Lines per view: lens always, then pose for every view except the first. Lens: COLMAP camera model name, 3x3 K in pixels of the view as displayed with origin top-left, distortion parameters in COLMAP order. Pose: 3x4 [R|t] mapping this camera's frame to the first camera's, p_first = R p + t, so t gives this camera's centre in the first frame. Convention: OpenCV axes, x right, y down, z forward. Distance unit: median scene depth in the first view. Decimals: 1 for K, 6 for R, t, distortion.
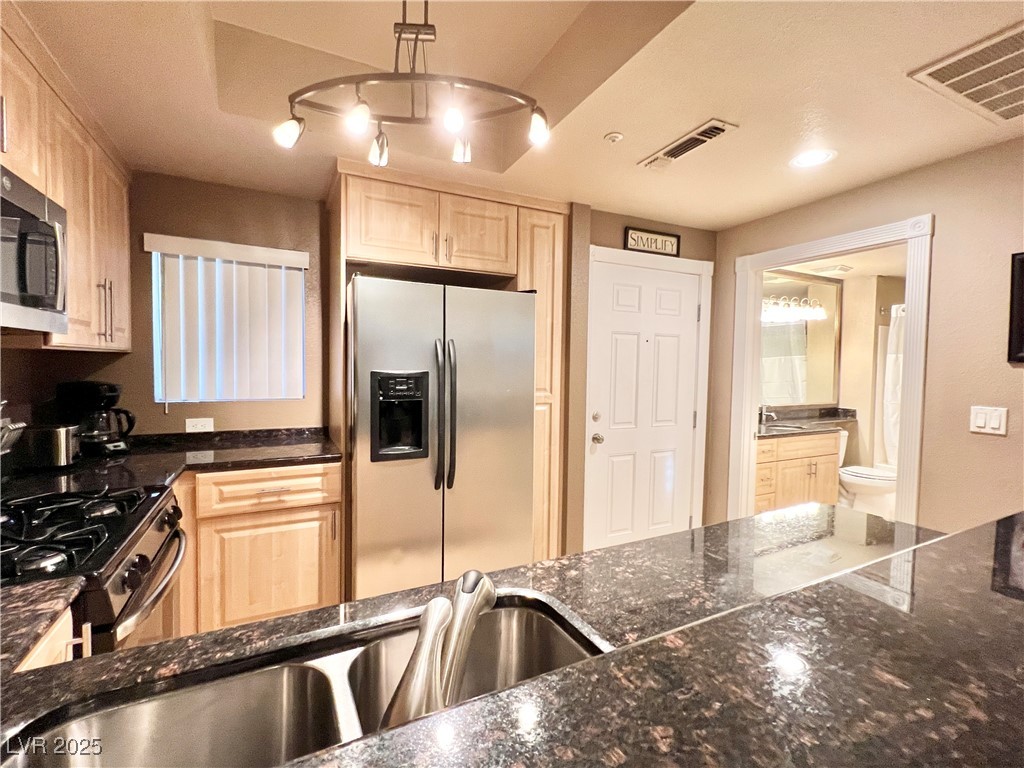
lens RADIAL K [[464.1, 0, 512.0], [0, 464.1, 384.0], [0, 0, 1]] dist [-0.002912, -0.000038]
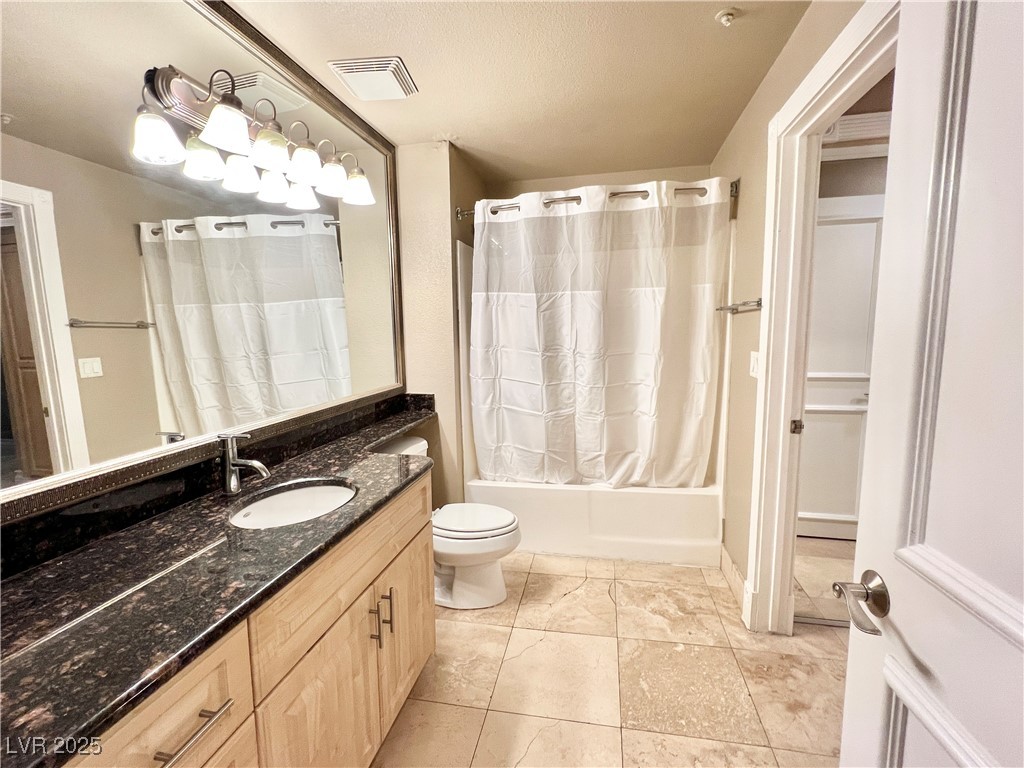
lens RADIAL K [[464.1, 0, 512.0], [0, 464.1, 384.0], [0, 0, 1]] dist [-0.002912, -0.000038]
pose [[0.618848, -0.108210, 0.778021, 0.667306], [0.052509, 0.993949, 0.096476, -0.009798], [-0.783753, -0.018851, 0.620786, 1.045000]]
